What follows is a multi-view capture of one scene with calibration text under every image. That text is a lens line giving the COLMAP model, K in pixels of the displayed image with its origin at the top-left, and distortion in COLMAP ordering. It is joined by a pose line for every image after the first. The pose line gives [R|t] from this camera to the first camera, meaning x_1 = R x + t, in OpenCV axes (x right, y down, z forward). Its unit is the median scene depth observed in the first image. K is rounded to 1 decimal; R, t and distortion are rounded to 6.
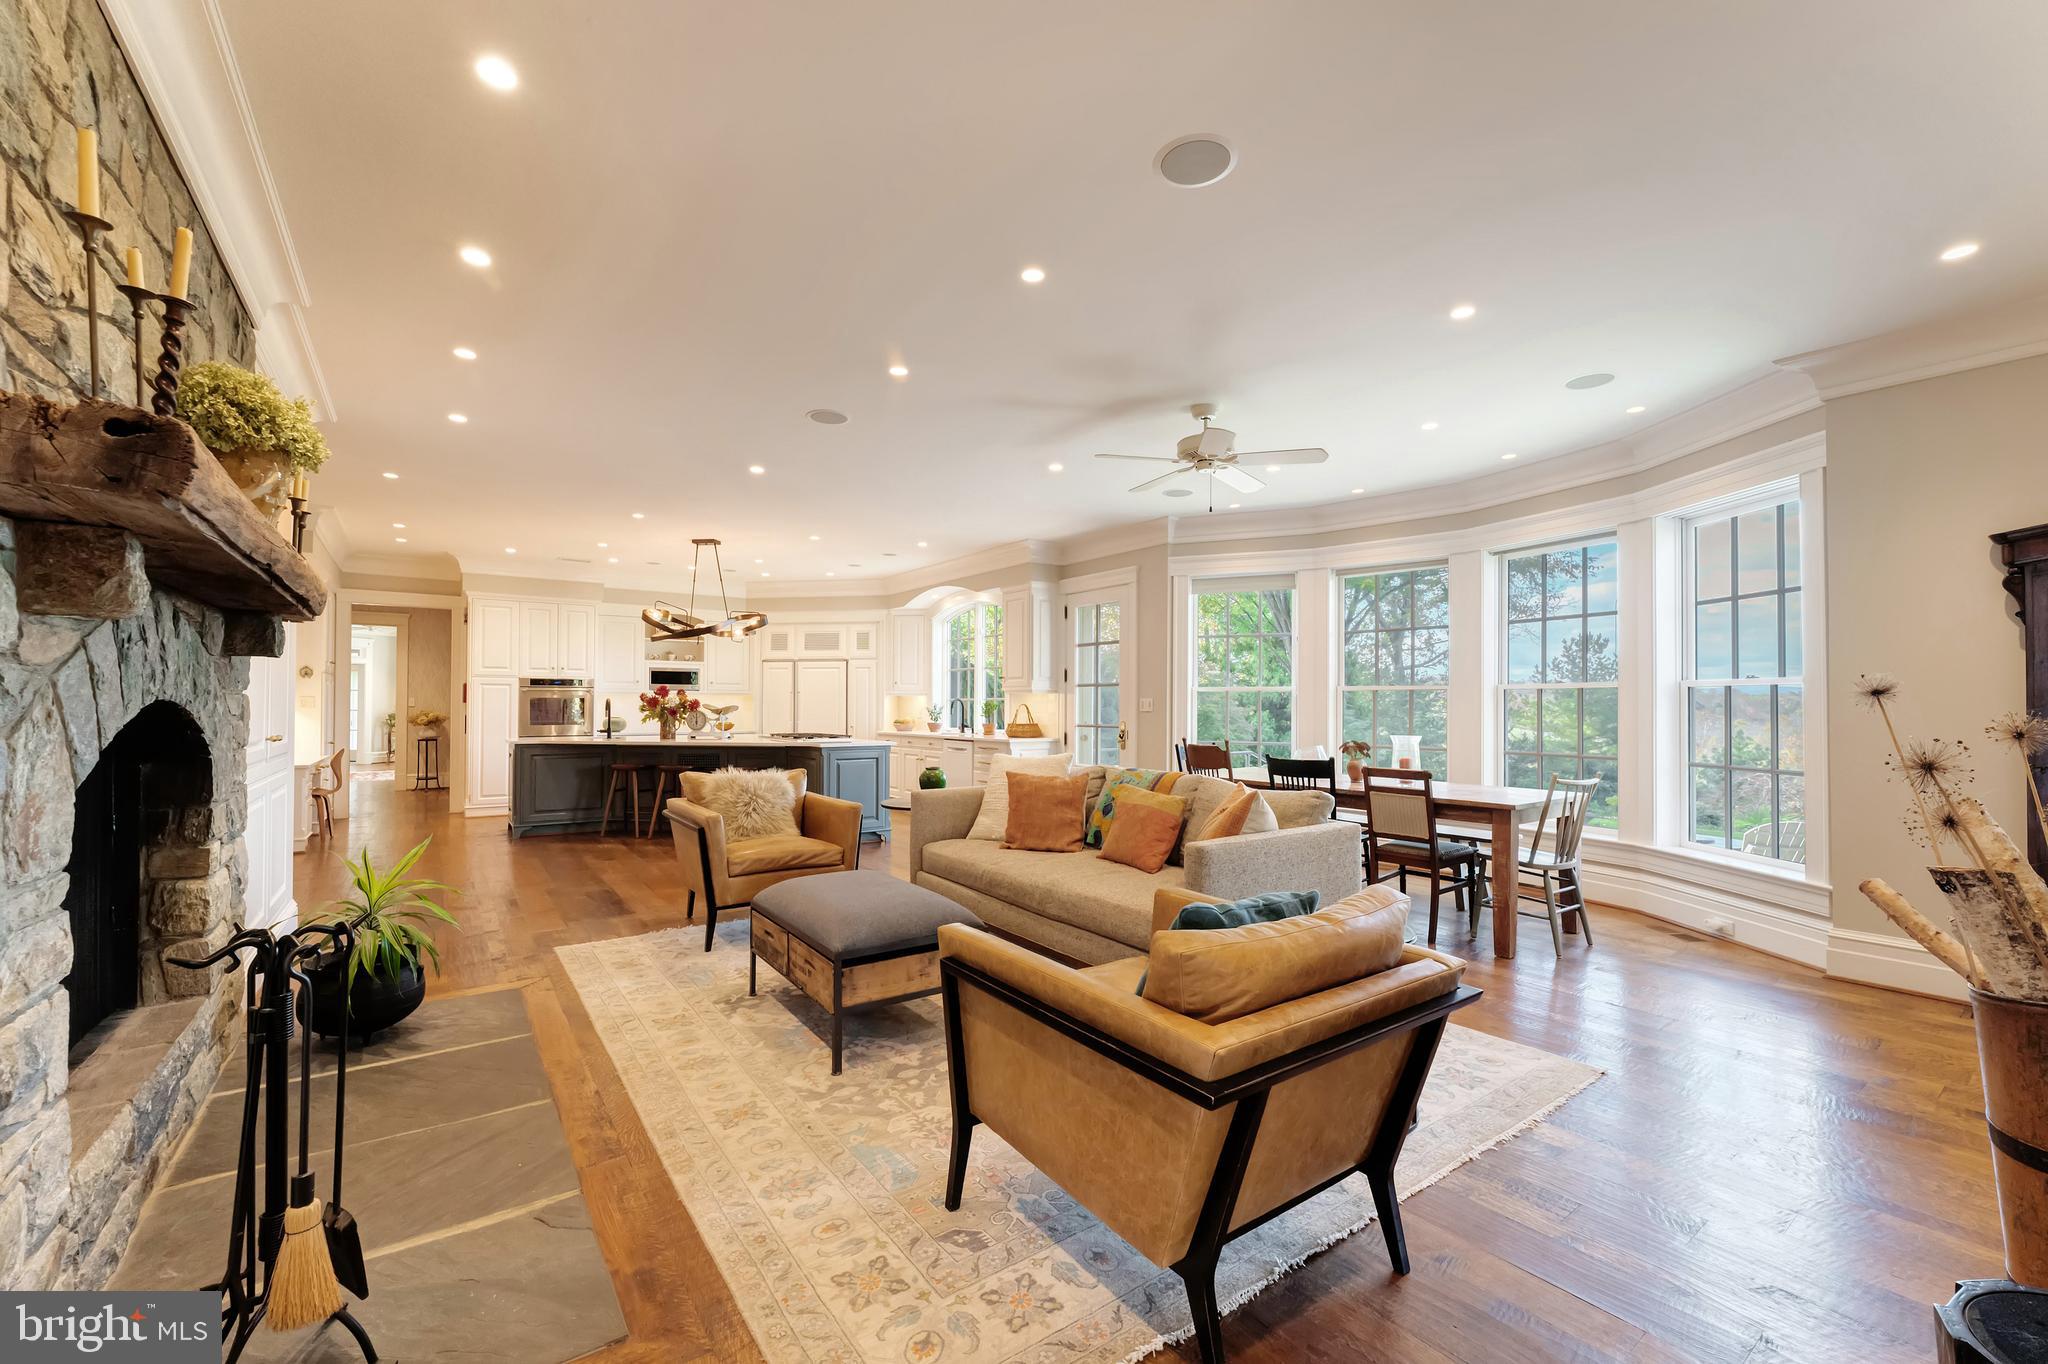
lens RADIAL K [[823.4, 0, 1011.7], [0, 823.4, 703.3], [0, 0, 1]] dist [-0.009017, 0.000051]
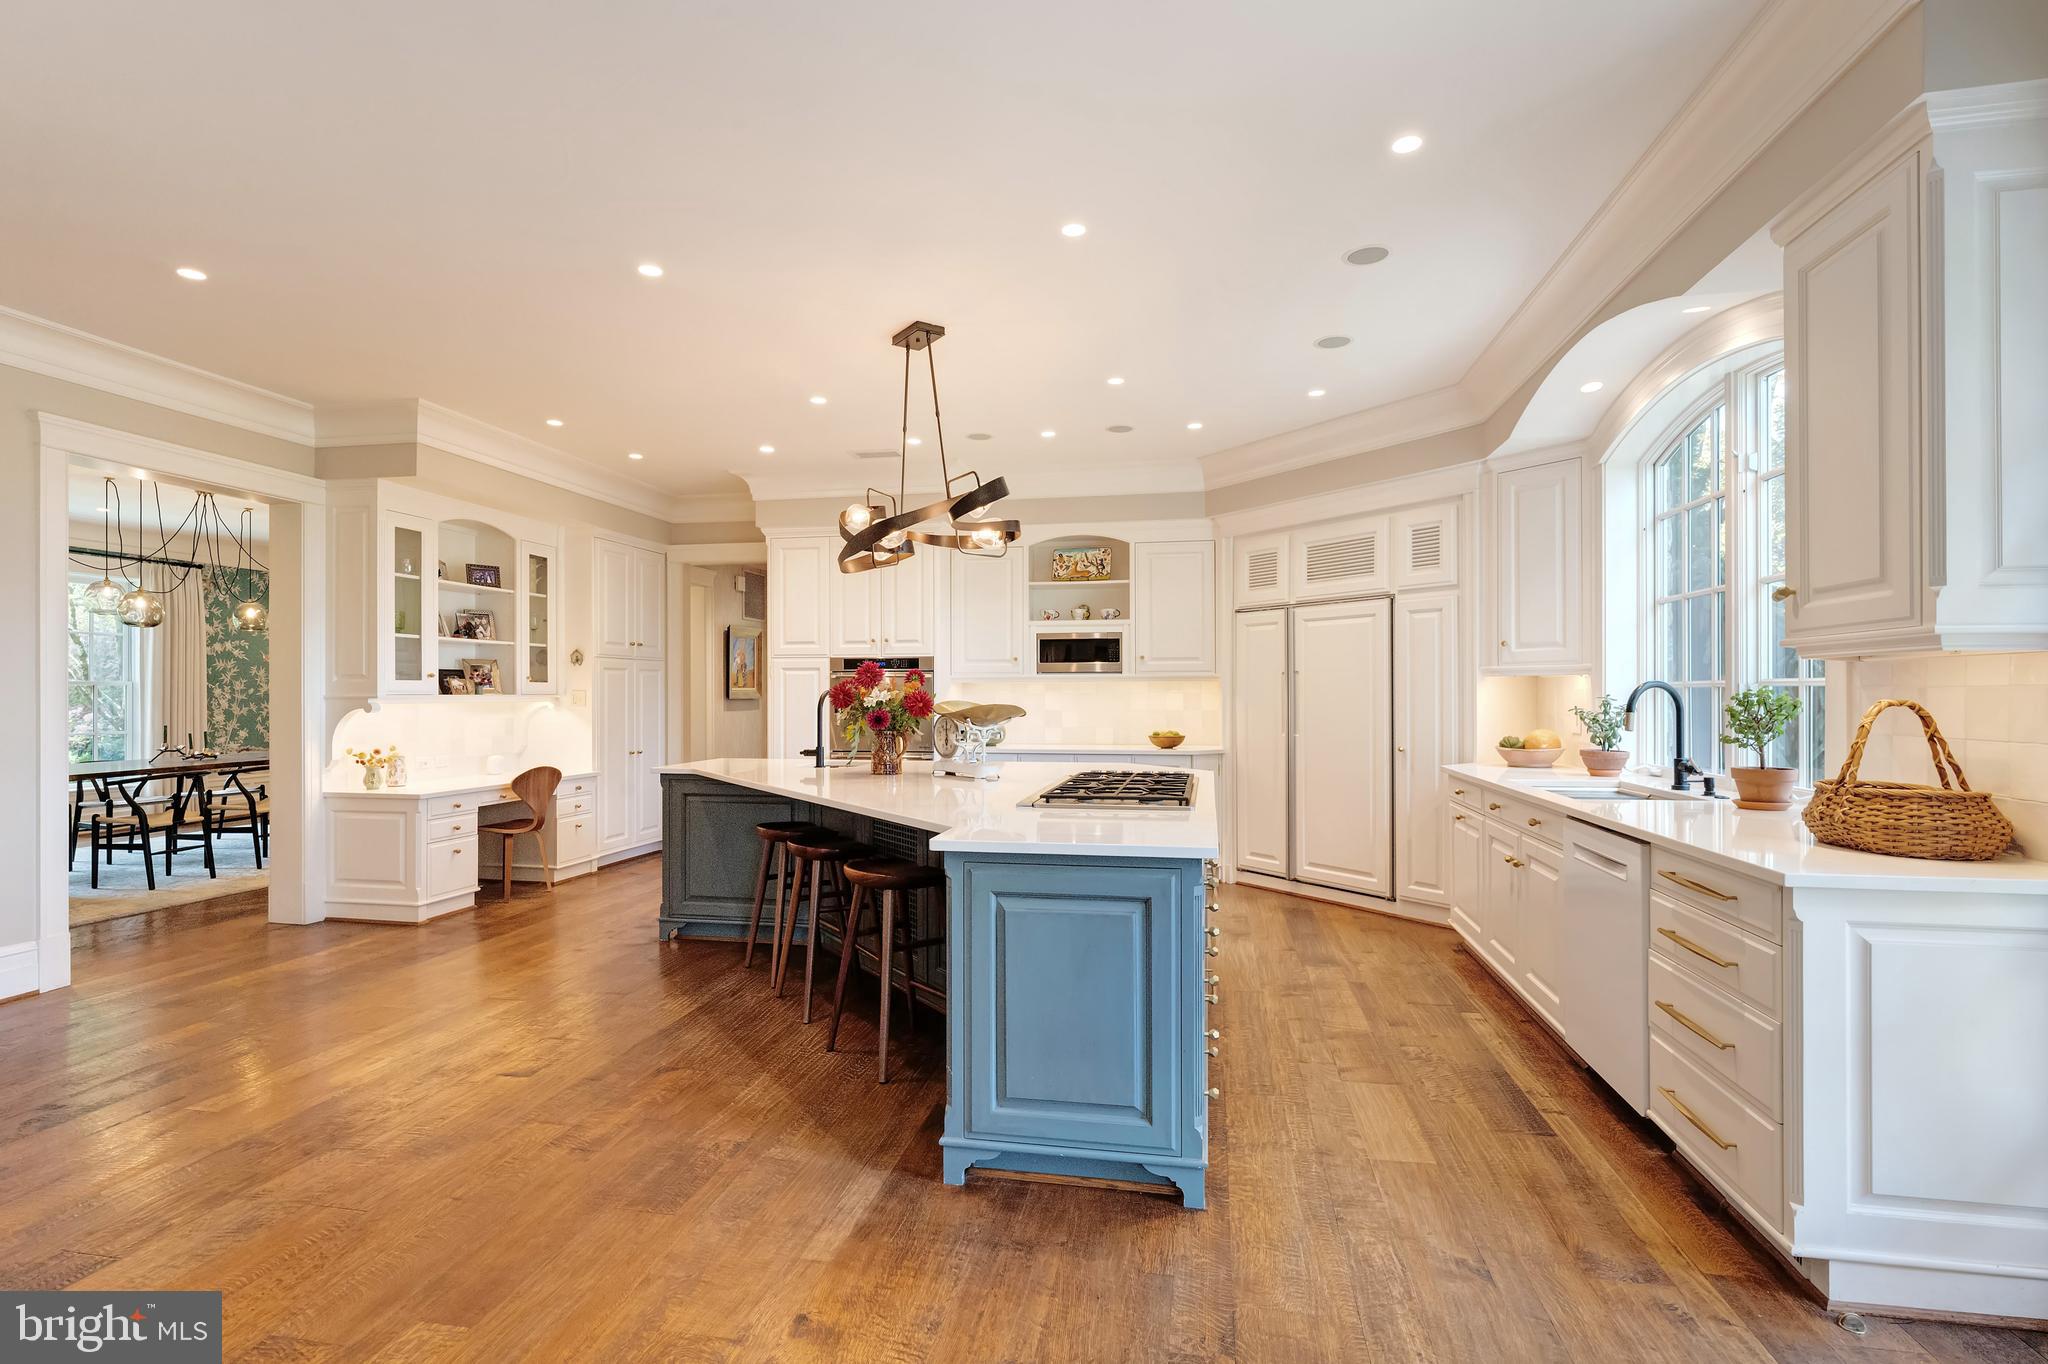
lens RADIAL K [[969.4, 0, 1024.0], [0, 969.4, 682.0], [0, 0, 1]] dist [-0.001446, -0.000146]
pose [[0.695598, -0.014320, -0.718288, 0.042530], [0.007134, 0.999890, -0.013026, -0.002430], [0.718396, 0.003936, 0.695624, 0.700423]]
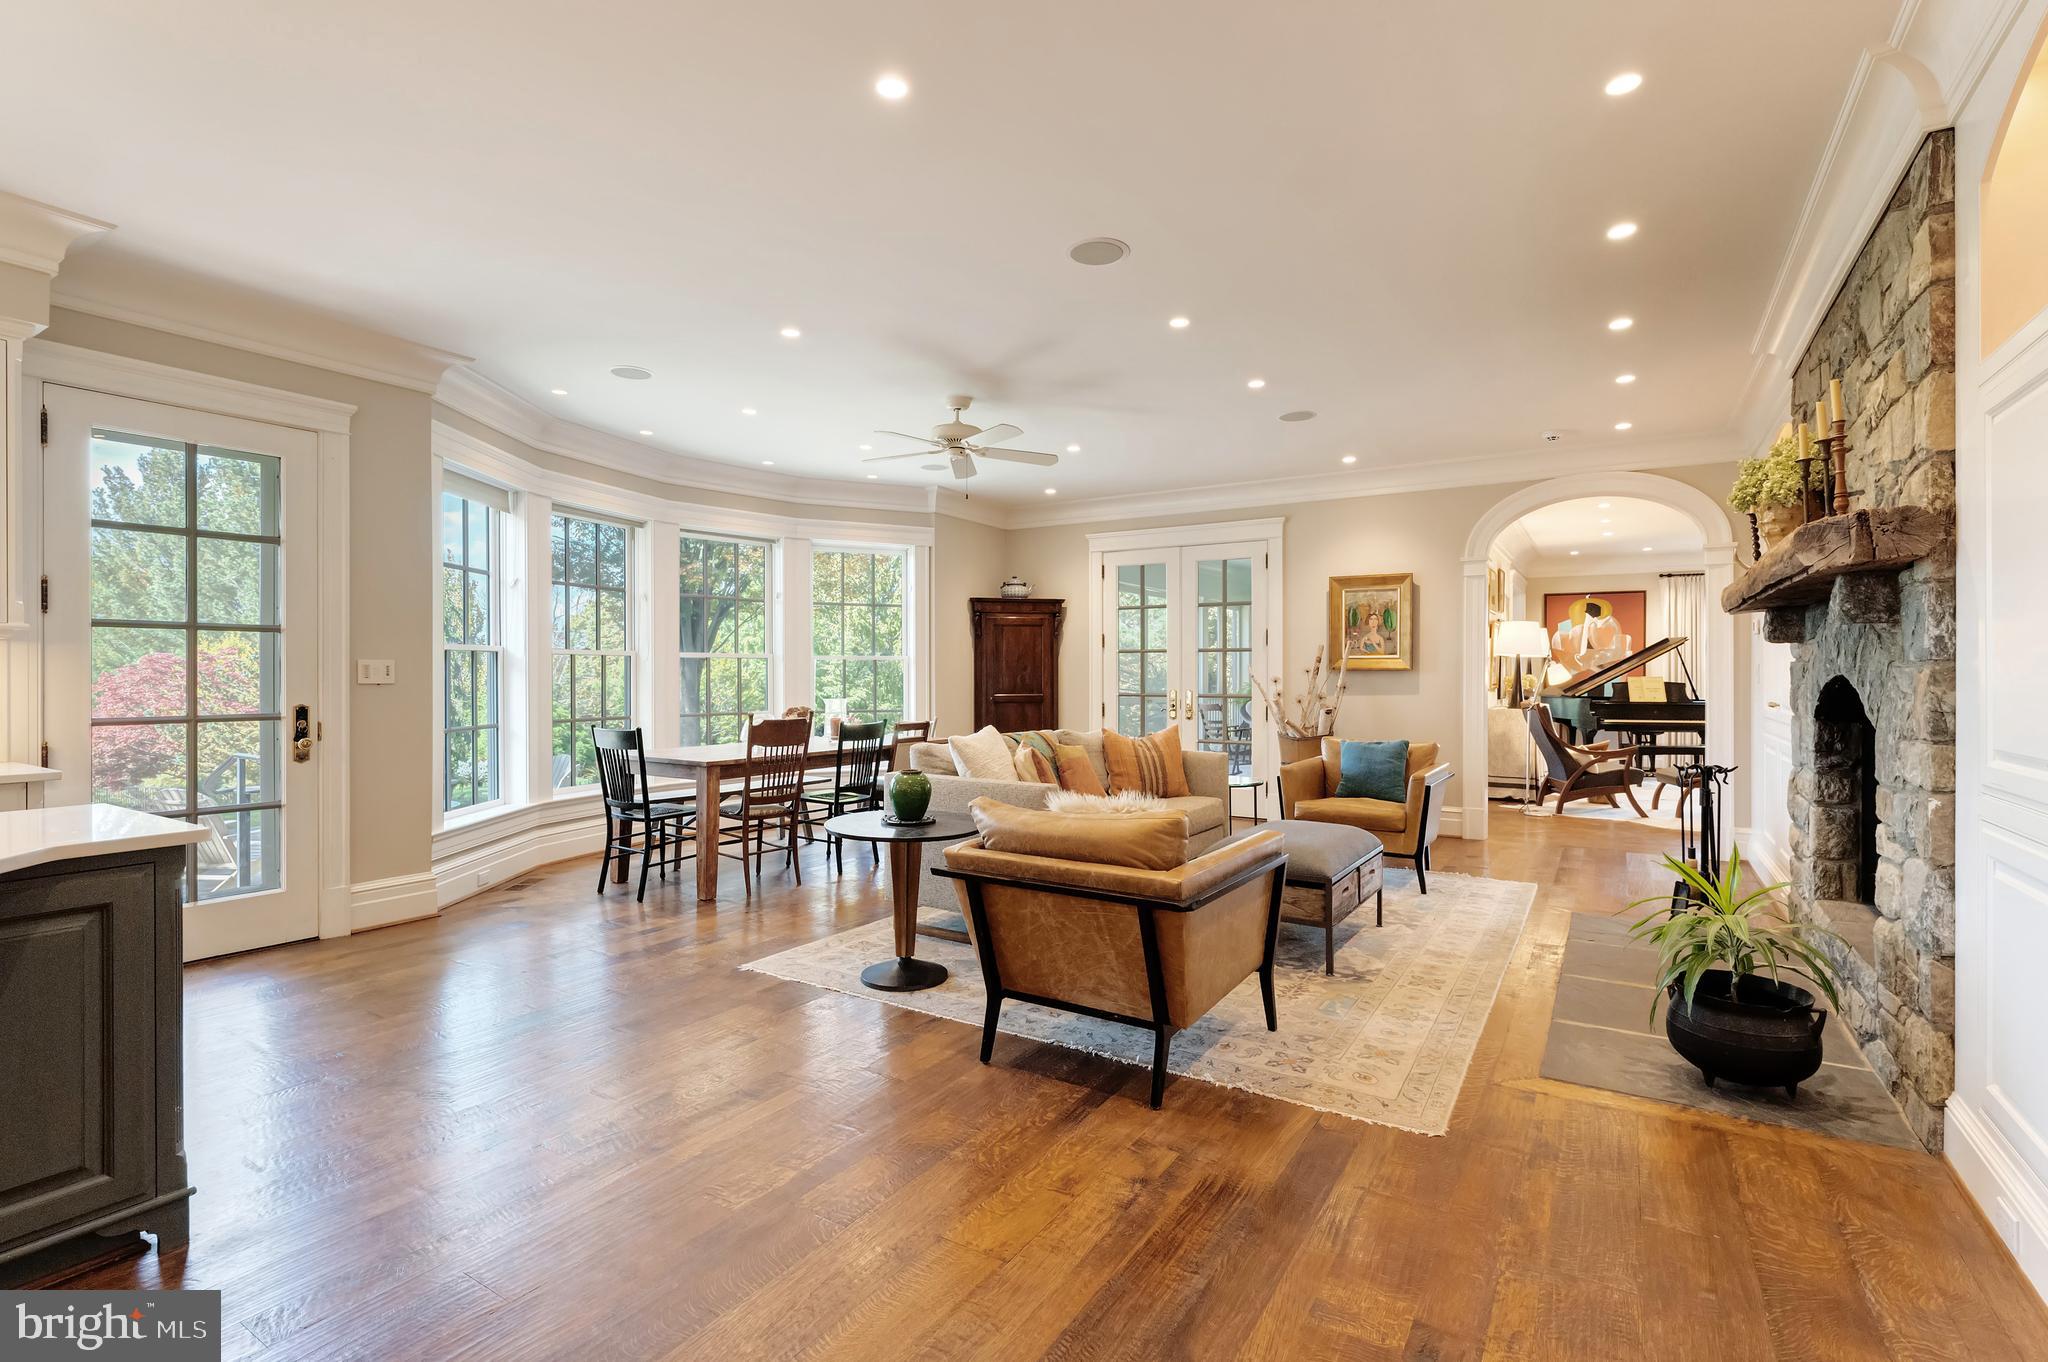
lens RADIAL K [[959.2, 0, 1024.0], [0, 959.2, 681.0], [0, 0, 1]] dist [-0.002238, -0.000308]
pose [[-0.387874, -0.012012, 0.921634, -0.540977], [-0.004958, 0.999928, 0.010946, -0.000937], [-0.921699, -0.000324, -0.387905, 0.790264]]
